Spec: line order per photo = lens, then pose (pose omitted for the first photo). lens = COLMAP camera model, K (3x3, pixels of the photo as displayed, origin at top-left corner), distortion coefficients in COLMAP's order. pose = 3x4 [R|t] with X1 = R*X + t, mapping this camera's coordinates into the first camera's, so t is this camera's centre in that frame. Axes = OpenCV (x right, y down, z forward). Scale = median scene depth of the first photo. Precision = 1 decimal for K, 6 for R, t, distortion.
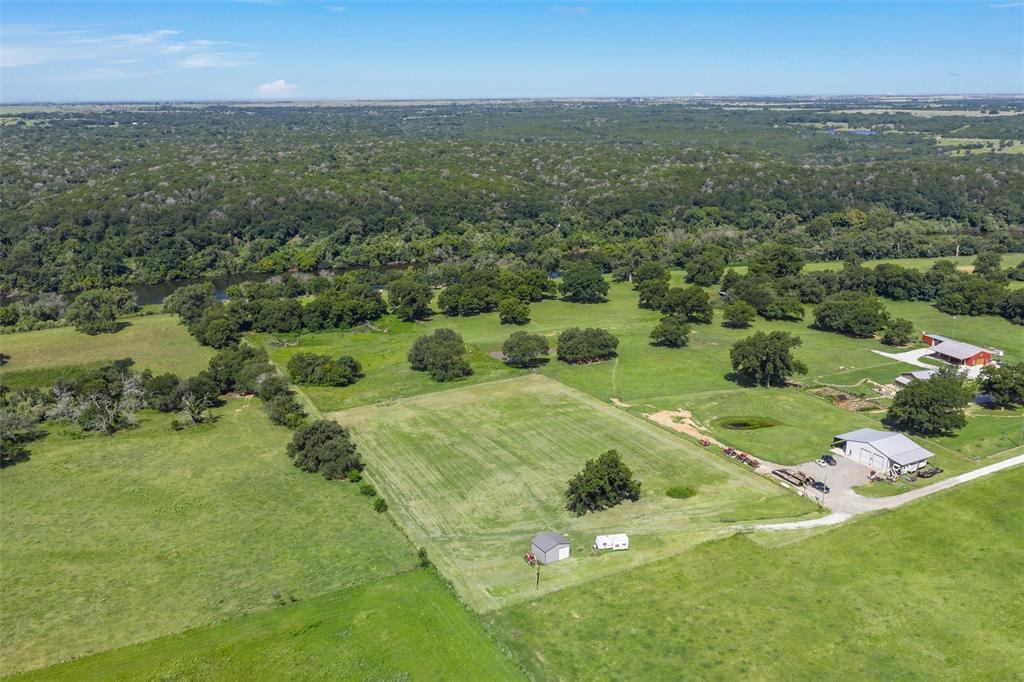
lens RADIAL K [[841.7, 0, 515.0], [0, 841.7, 342.5], [0, 0, 1]] dist [0.025411, -0.039222]
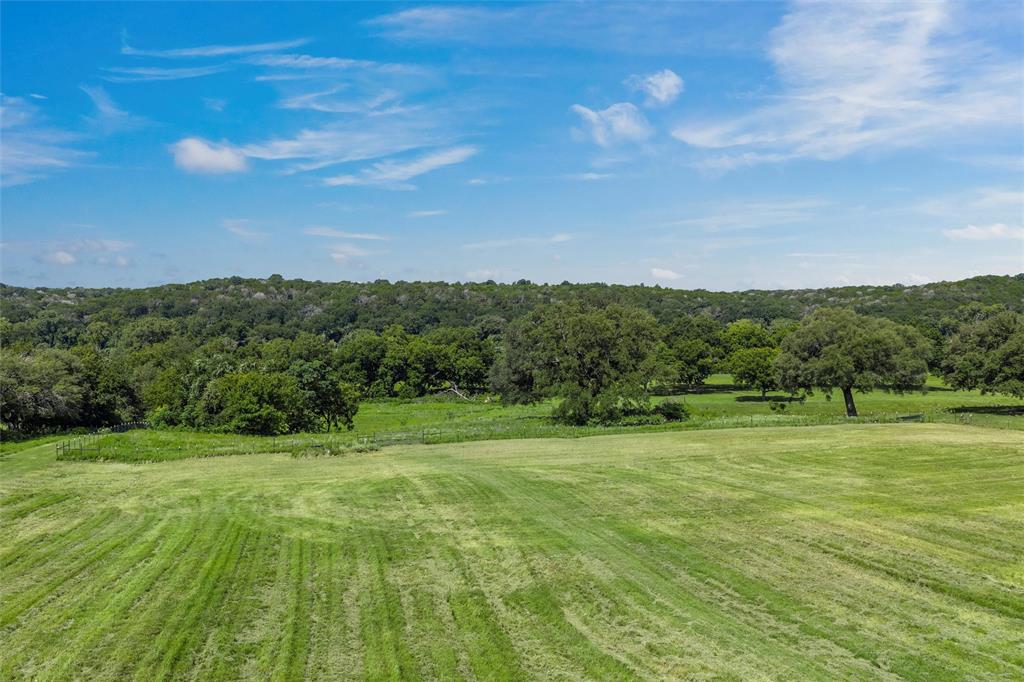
lens RADIAL K [[841.7, 0, 515.0], [0, 841.7, 342.5], [0, 0, 1]] dist [0.025411, -0.039222]
pose [[0.975178, 0.002863, -0.221406, -0.022382], [-0.059844, 0.966112, -0.251089, 0.047703], [0.213184, 0.258107, 0.942302, 0.364380]]
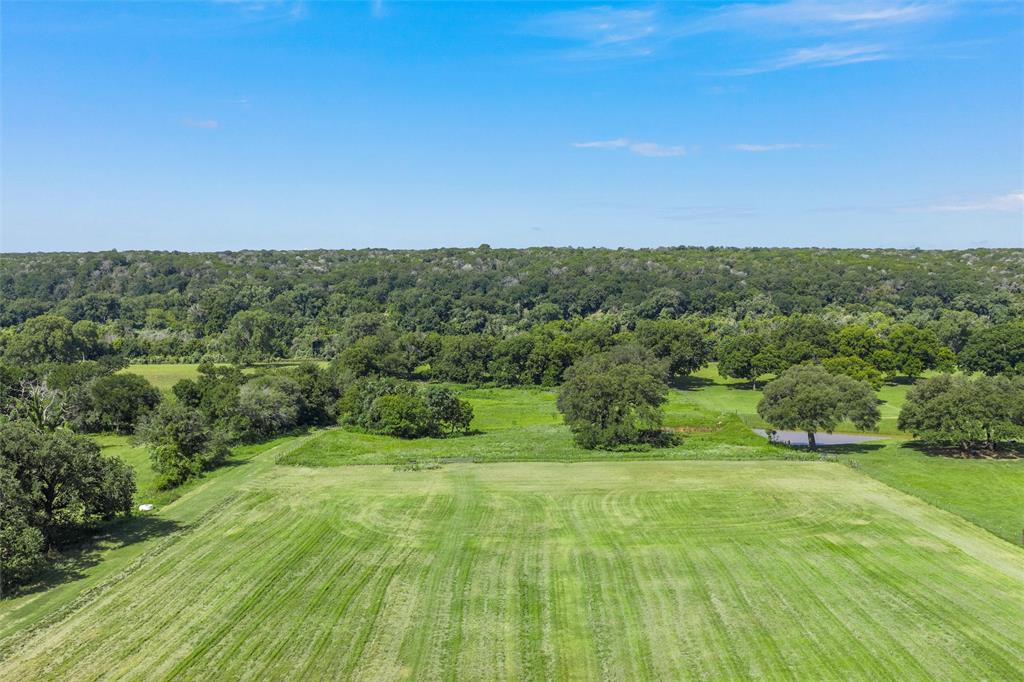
lens RADIAL K [[841.7, 0, 515.0], [0, 841.7, 342.5], [0, 0, 1]] dist [0.025411, -0.039222]
pose [[0.881005, 0.044926, -0.470969, 0.042595], [-0.131800, 0.979378, -0.153126, 0.033095], [0.454377, 0.196979, 0.868758, 0.300780]]
